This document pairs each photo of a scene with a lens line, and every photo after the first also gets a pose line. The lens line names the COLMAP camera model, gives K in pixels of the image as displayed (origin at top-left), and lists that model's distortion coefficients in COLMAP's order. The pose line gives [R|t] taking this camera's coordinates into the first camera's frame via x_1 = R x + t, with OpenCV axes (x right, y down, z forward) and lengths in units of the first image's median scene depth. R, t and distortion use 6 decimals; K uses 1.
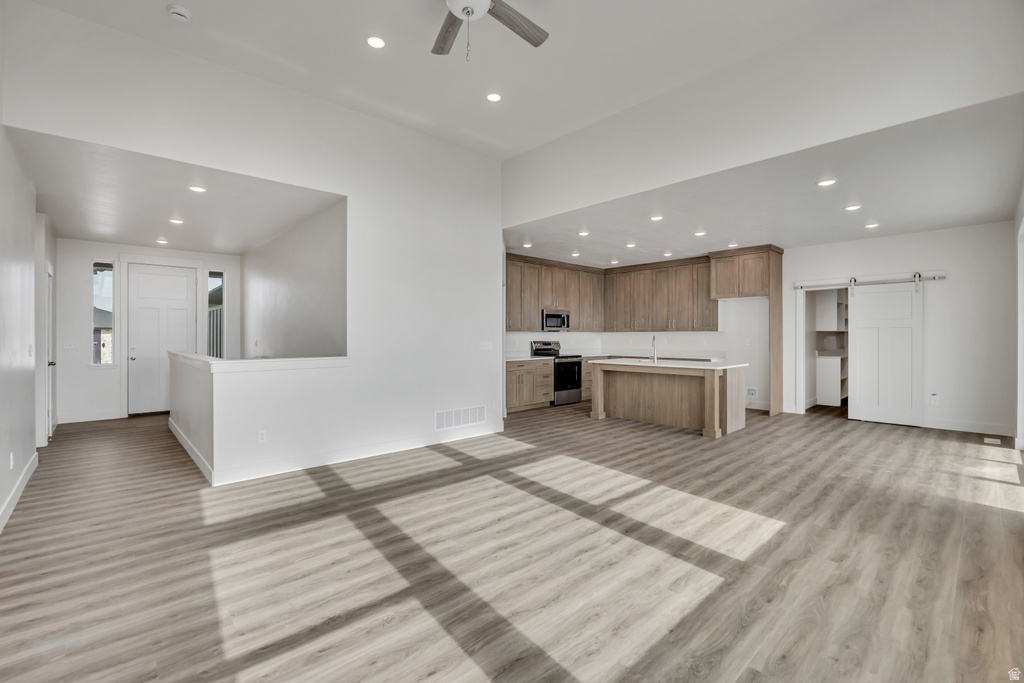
lens RADIAL K [[447.5, 0, 511.4], [0, 447.5, 336.9], [0, 0, 1]] dist [-0.017445, -0.000244]
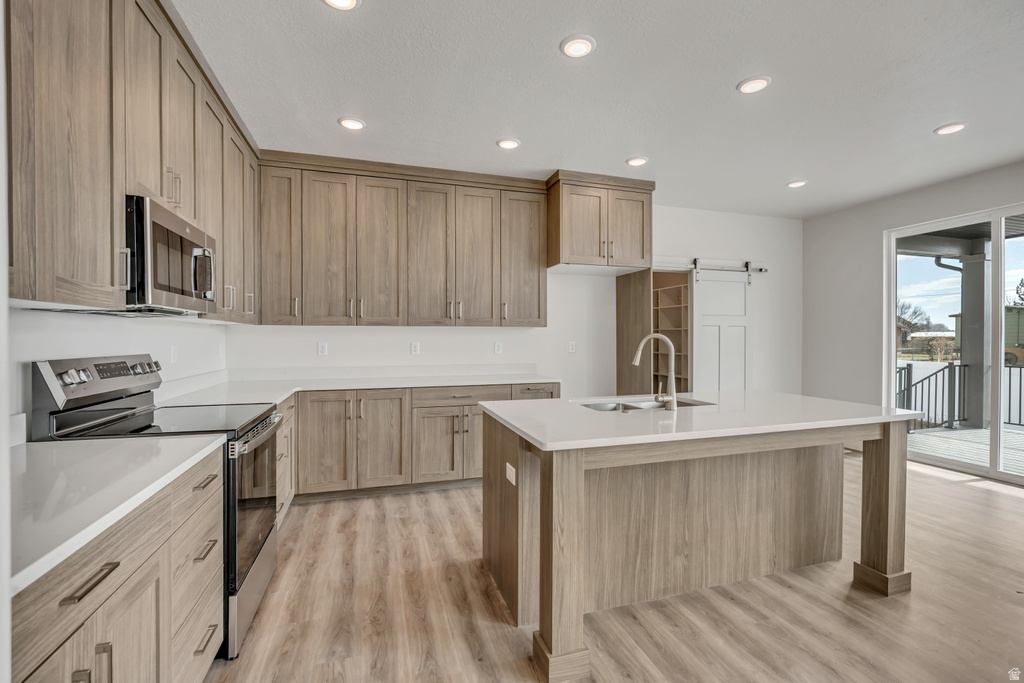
lens RADIAL K [[447.5, 0, 511.4], [0, 447.5, 336.9], [0, 0, 1]] dist [-0.017445, -0.000244]
pose [[0.429681, 0.001946, 0.902979, -0.038777], [0.000969, 0.999996, -0.002615, 0.000488], [-0.902980, 0.001998, 0.429677, 0.918131]]
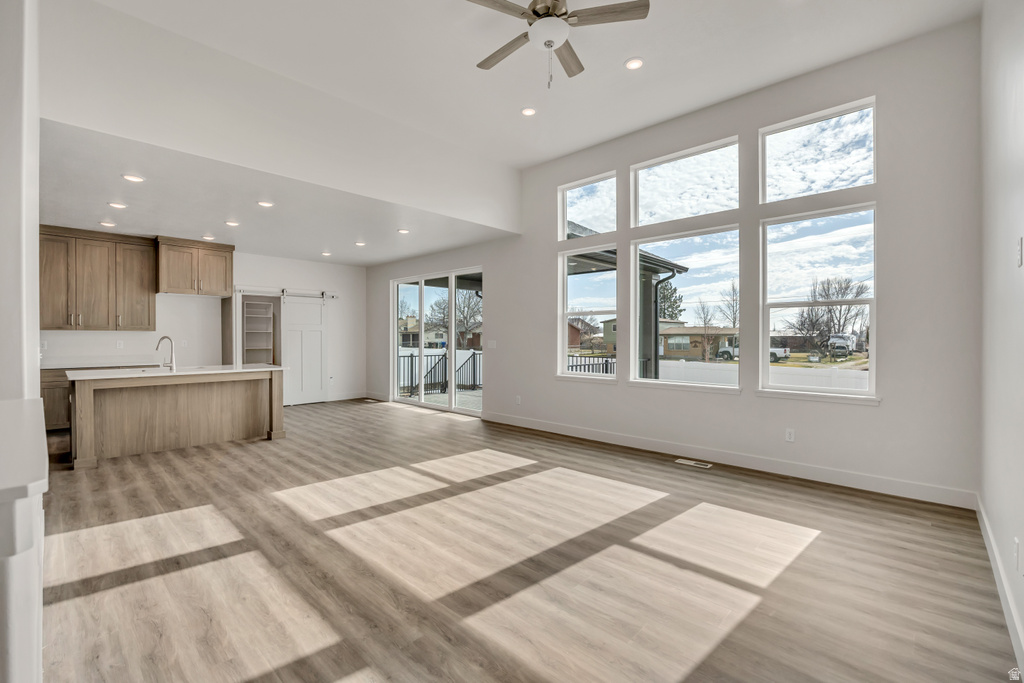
lens RADIAL K [[447.5, 0, 511.4], [0, 447.5, 336.9], [0, 0, 1]] dist [-0.017445, -0.000244]
pose [[-0.066213, 0.000743, 0.997805, -0.459058], [0.003630, 0.999993, -0.000503, 0.001330], [-0.997799, 0.003589, -0.066215, 0.444612]]
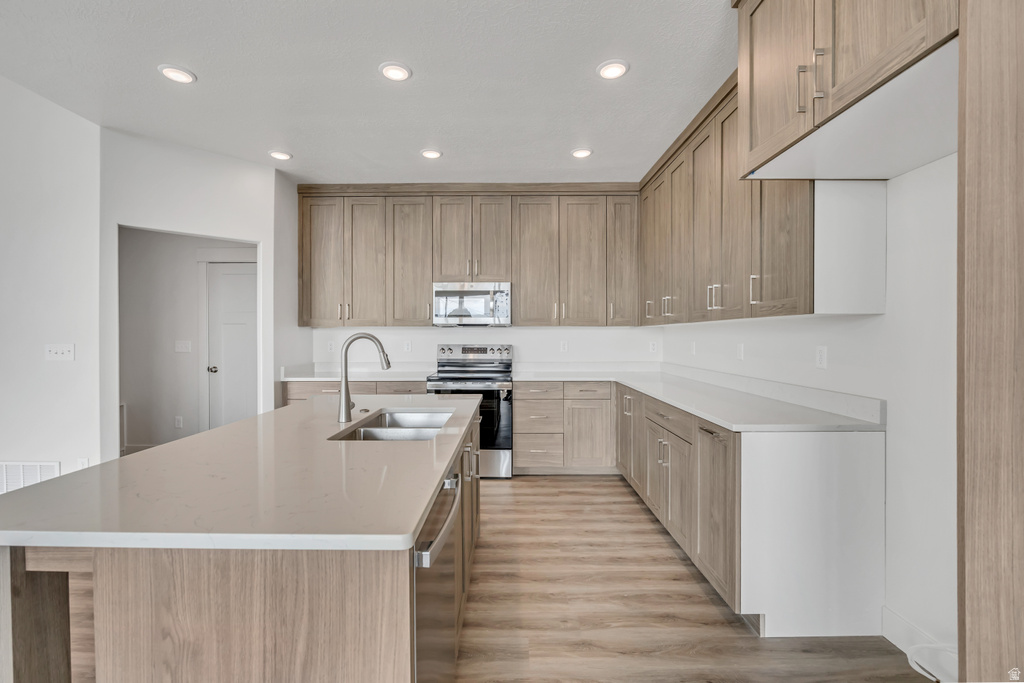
lens RADIAL K [[447.5, 0, 511.4], [0, 447.5, 336.9], [0, 0, 1]] dist [-0.017445, -0.000244]
pose [[0.736093, 0.001809, -0.676878, 0.572356], [-0.002214, 0.999998, 0.000264, 0.000042], [0.676876, 0.001304, 0.736095, 0.818737]]
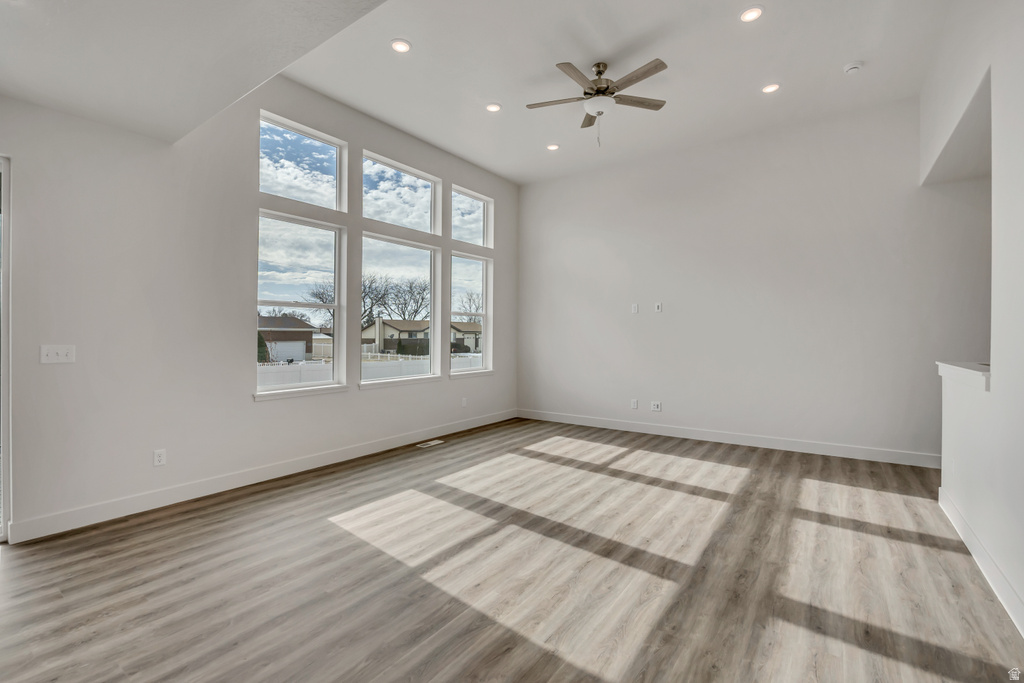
lens RADIAL K [[447.5, 0, 511.4], [0, 447.5, 336.9], [0, 0, 1]] dist [-0.017445, -0.000244]
pose [[-0.979962, 0.004369, -0.199136, 0.177865], [0.003180, 0.999975, 0.006289, -0.001026], [0.199158, 0.005529, -0.979952, 0.907393]]
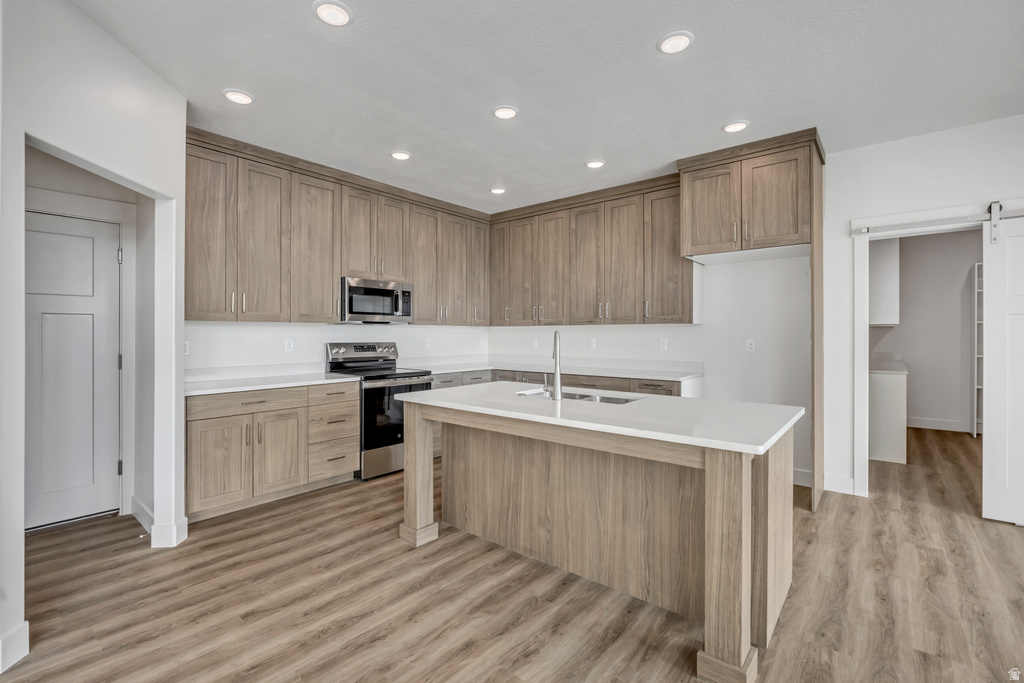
lens RADIAL K [[447.5, 0, 511.4], [0, 447.5, 336.9], [0, 0, 1]] dist [-0.017445, -0.000244]
pose [[0.991725, 0.000826, 0.128378, 0.223484], [-0.001139, 0.999997, 0.002366, 0.001865], [-0.128376, -0.002492, 0.991722, 0.599847]]
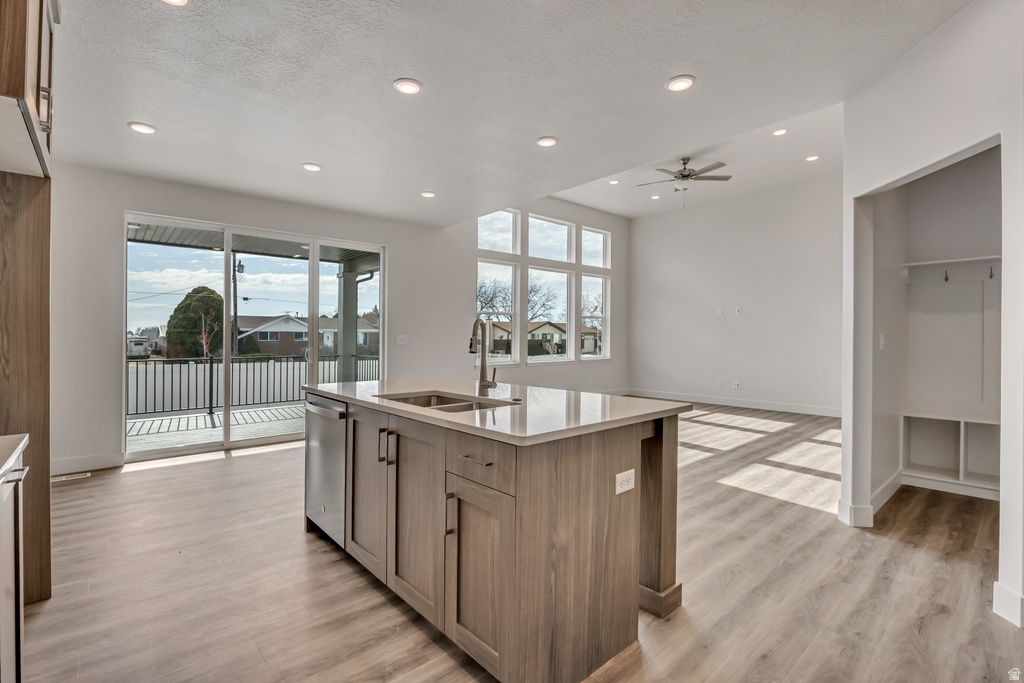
lens RADIAL K [[465.6, 0, 512.0], [0, 465.6, 341.5], [0, 0, 1]] dist [-0.018628, -0.000093]
pose [[-0.999818, 0.001757, 0.018994, 0.277928], [0.001958, 0.999943, 0.010540, 0.011798], [-0.018974, 0.010576, -0.999764, 1.291092]]
